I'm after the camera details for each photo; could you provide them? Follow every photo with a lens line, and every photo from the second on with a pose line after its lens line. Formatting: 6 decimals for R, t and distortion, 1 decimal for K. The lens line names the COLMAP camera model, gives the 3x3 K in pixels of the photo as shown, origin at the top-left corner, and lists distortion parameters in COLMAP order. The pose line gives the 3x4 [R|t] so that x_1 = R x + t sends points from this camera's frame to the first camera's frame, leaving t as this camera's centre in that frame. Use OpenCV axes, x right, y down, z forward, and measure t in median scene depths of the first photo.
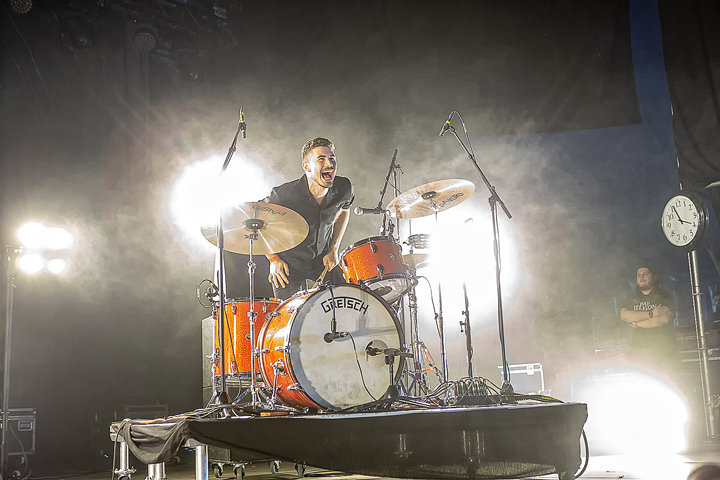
lens RADIAL K [[909.8, 0, 364.9], [0, 909.8, 241.3], [0, 0, 1]] dist [-0.018180, 0.000000]
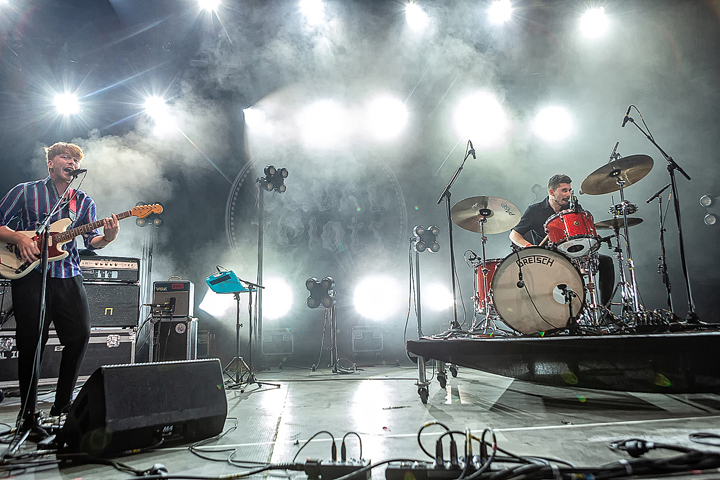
lens RADIAL K [[501.9, 0, 360.6], [0, 501.9, 239.9], [0, 0, 1]] dist [-0.007613, 0.001377]
pose [[0.760826, -0.096403, -0.641756, 0.277801], [0.114758, 0.993306, -0.013162, 0.015275], [0.638729, -0.063633, 0.766796, 0.213072]]
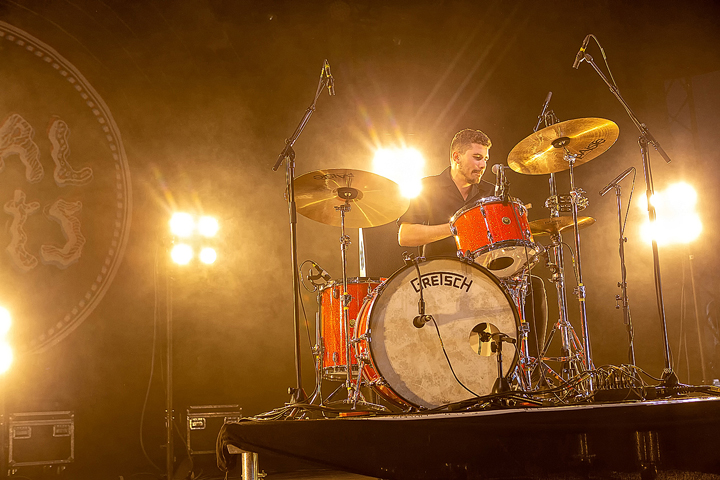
lens RADIAL K [[973.2, 0, 371.2], [0, 973.2, 234.4], [0, 0, 1]] dist [-0.018317, 0.000000]
pose [[0.951205, -0.061012, -0.302466, 0.185512], [0.065673, 0.997827, 0.005254, 0.017663], [0.301489, -0.024862, 0.953146, 0.134211]]
